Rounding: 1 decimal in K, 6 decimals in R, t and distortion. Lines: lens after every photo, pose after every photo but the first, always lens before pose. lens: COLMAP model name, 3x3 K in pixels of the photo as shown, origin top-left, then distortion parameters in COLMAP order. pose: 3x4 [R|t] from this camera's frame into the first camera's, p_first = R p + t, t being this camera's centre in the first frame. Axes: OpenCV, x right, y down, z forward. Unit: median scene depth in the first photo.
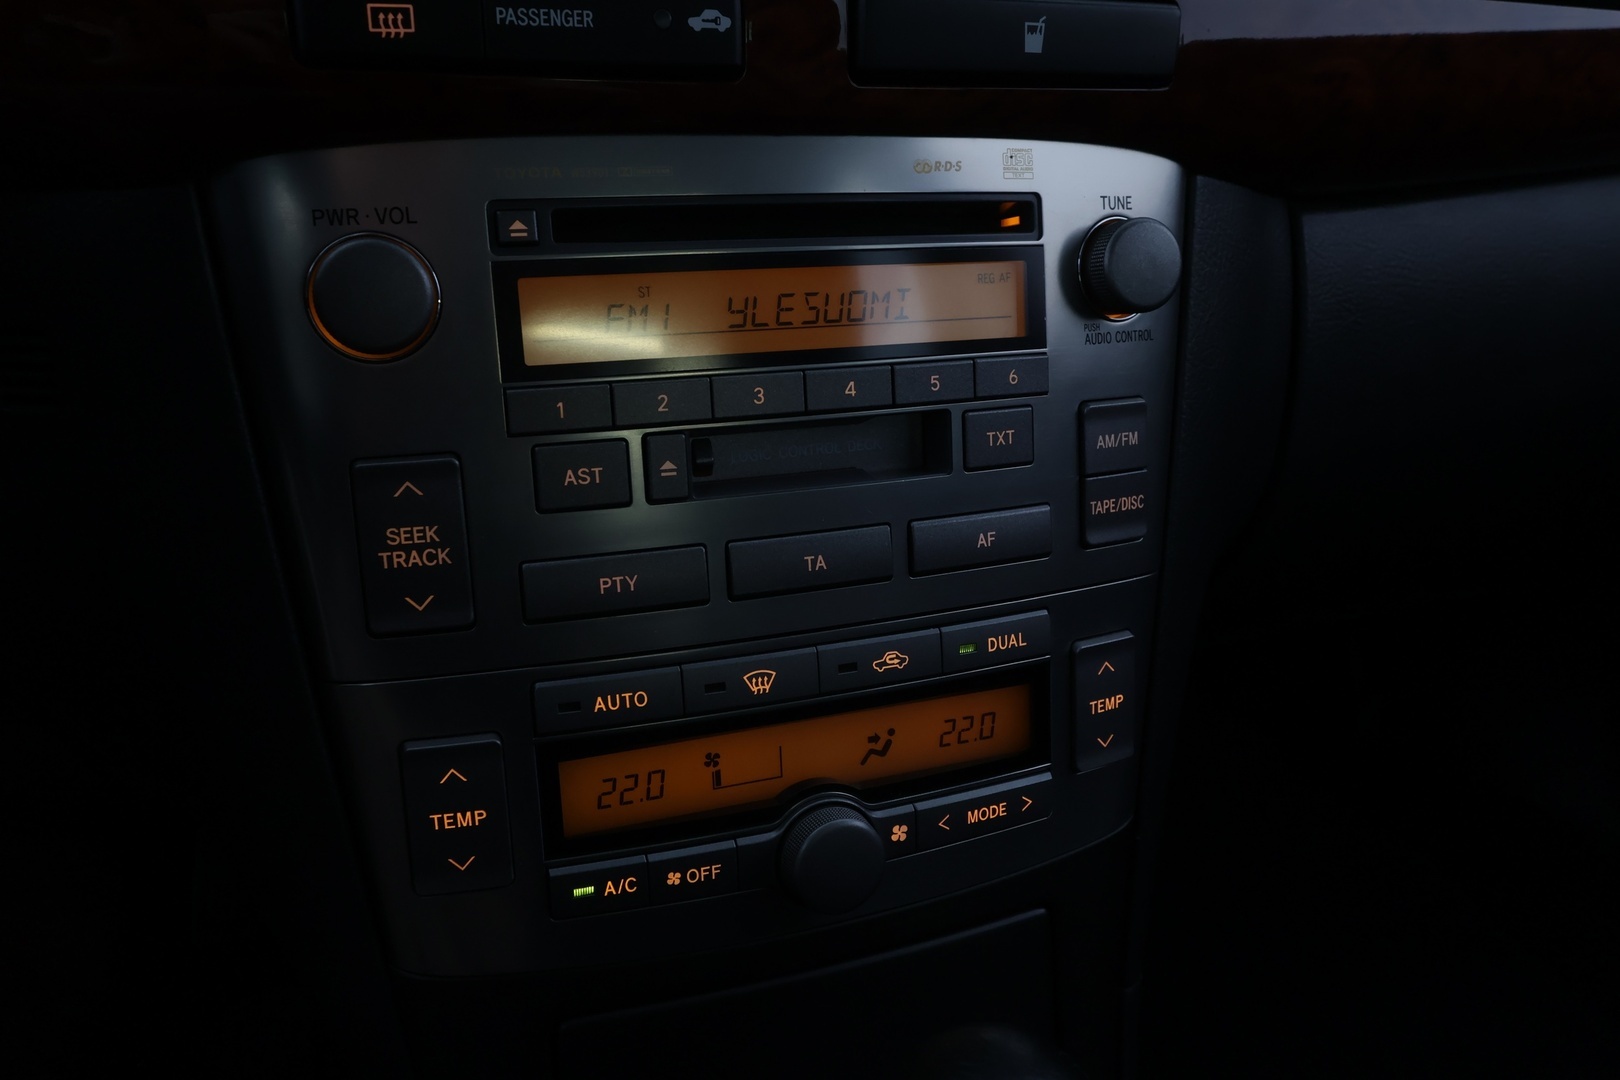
lens RADIAL K [[1305.2, 0, 815.5], [0, 1305.2, 541.4], [0, 0, 1]] dist [0.002699, -0.000618]
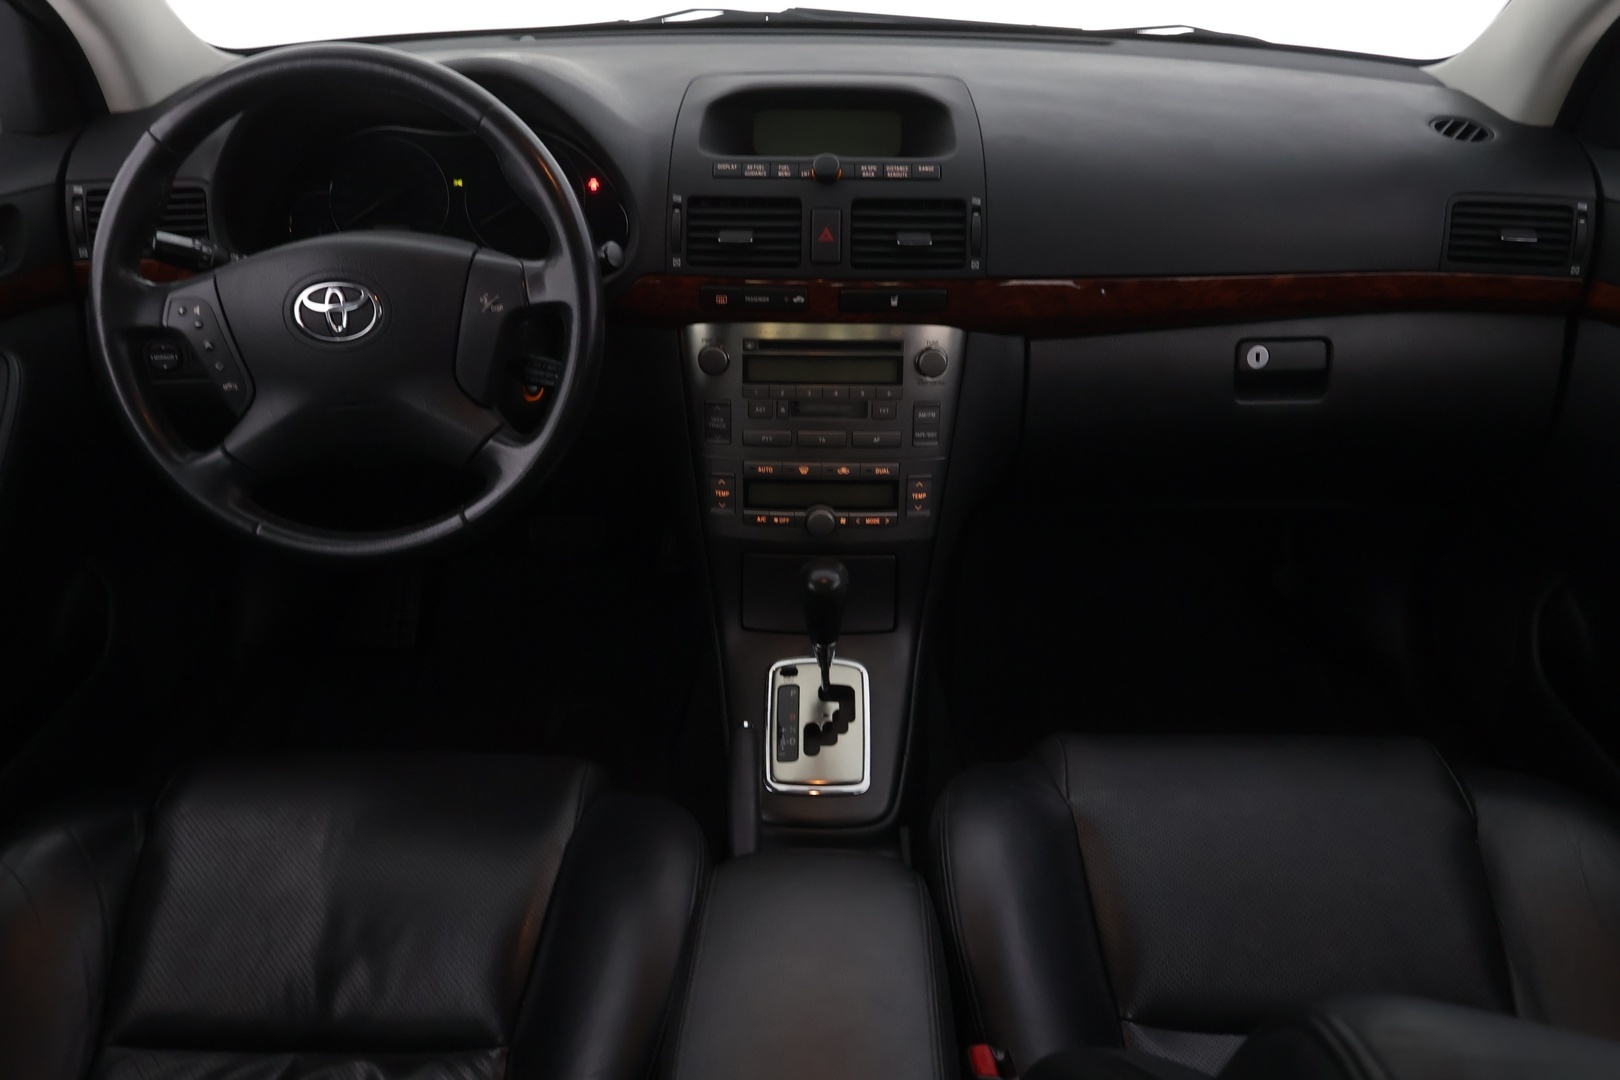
lens RADIAL K [[1305.2, 0, 808.9], [0, 1305.2, 541.0], [0, 0, 1]] dist [0.002699, -0.000618]
pose [[0.929193, 0.161227, -0.332576, 1.139809], [-0.120602, 0.982848, 0.139515, -0.195902], [0.349365, -0.089528, 0.932700, -2.262076]]
